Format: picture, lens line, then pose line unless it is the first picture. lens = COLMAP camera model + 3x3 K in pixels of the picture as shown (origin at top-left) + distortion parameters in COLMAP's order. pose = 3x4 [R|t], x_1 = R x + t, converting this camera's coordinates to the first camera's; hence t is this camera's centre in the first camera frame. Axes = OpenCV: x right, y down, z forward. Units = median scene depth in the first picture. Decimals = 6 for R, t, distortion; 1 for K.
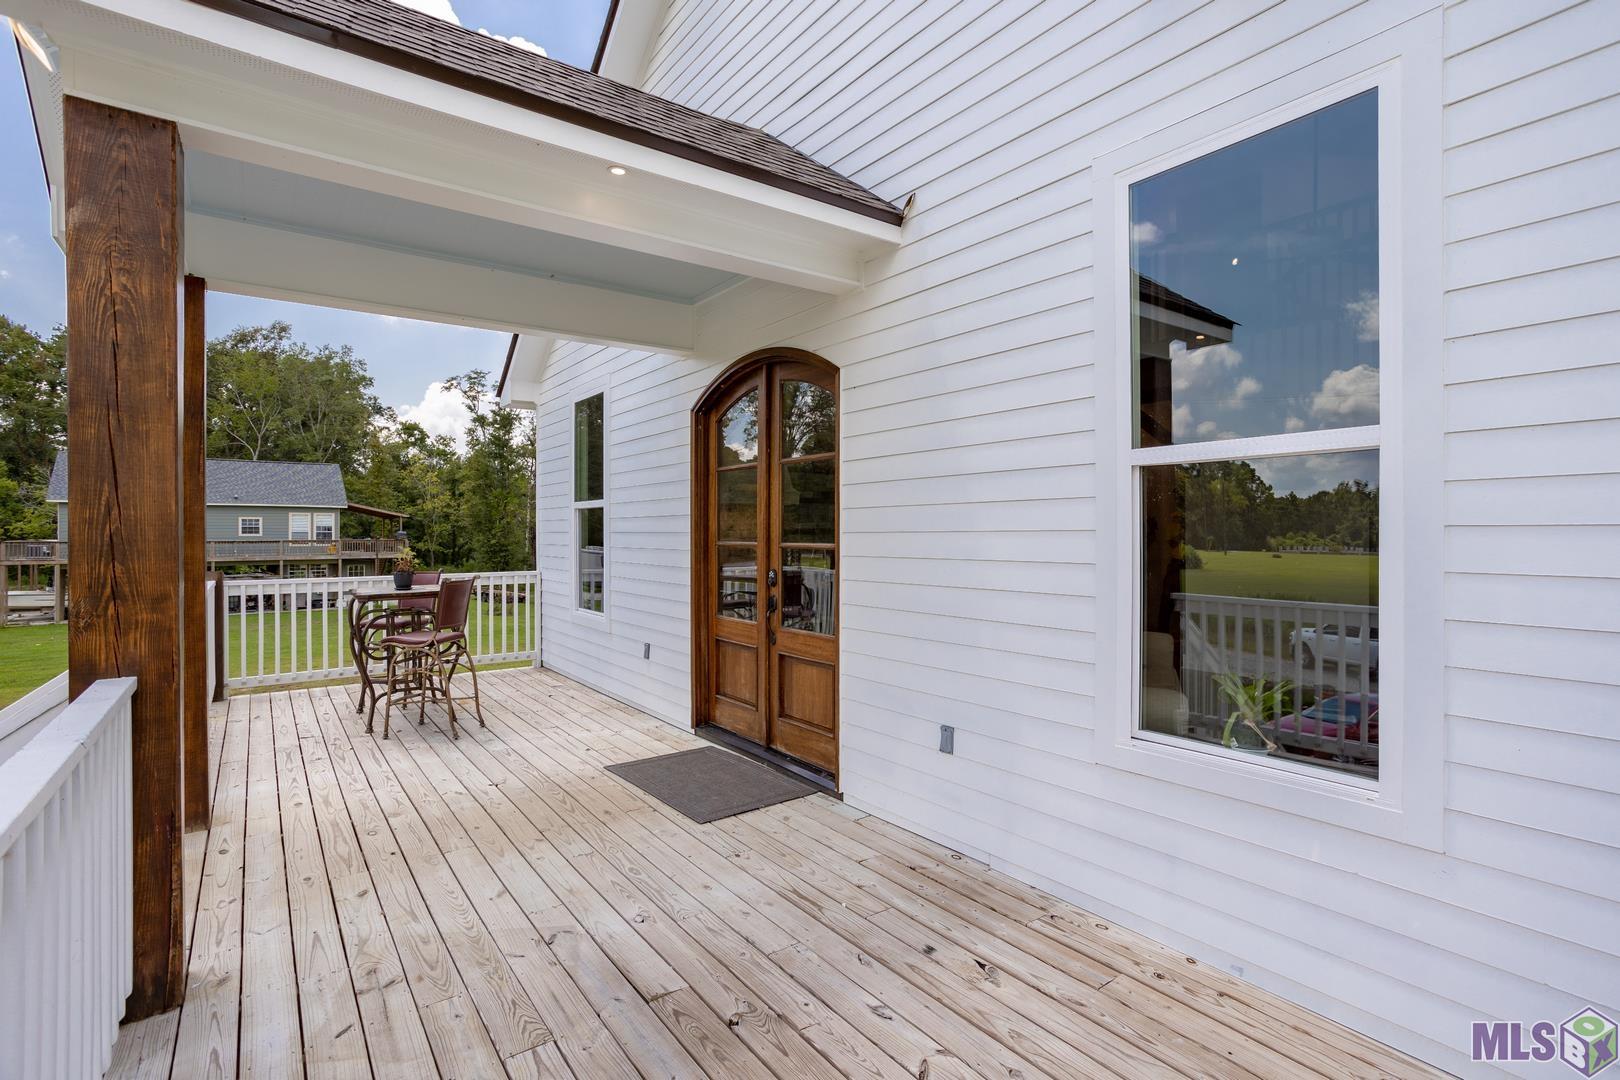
lens RADIAL K [[798.5, 0, 829.7], [0, 798.5, 529.7], [0, 0, 1]] dist [-0.003524, 0.025771]
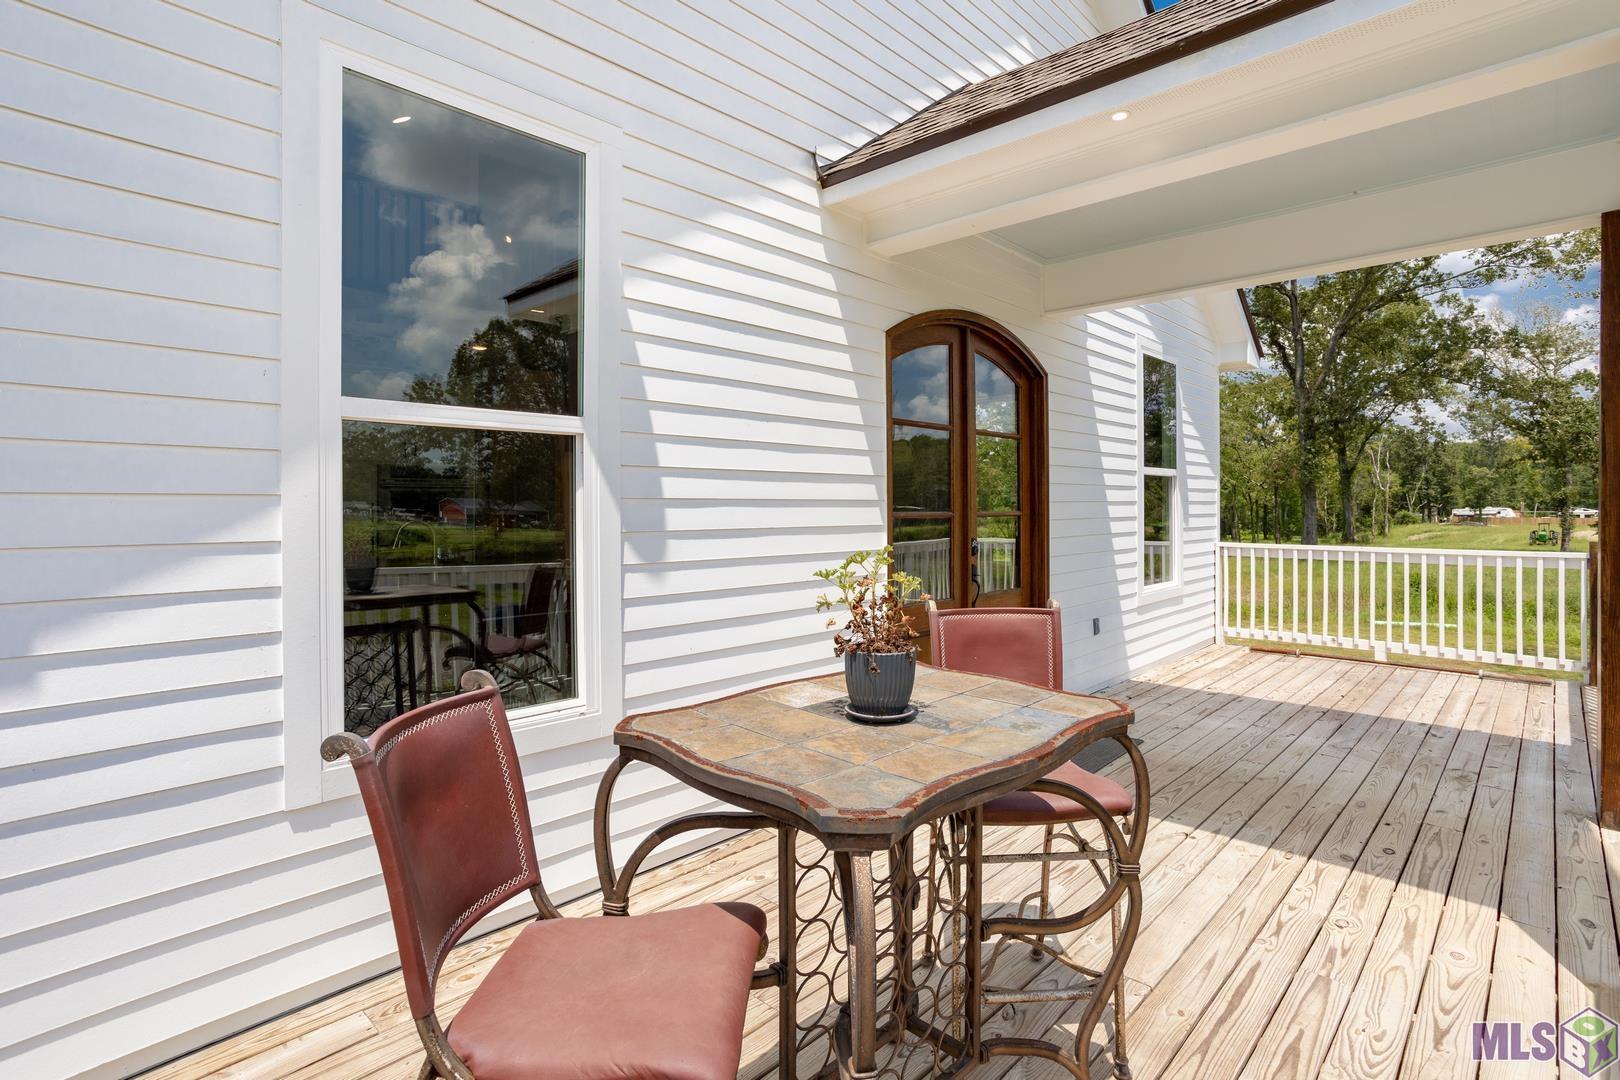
lens RADIAL K [[798.5, 0, 829.7], [0, 798.5, 529.7], [0, 0, 1]] dist [-0.003524, 0.025771]
pose [[-0.210727, -0.027557, 0.977157, -1.322866], [-0.005738, 0.999620, 0.026953, 0.014866], [-0.977528, 0.000072, -0.210805, 1.830187]]
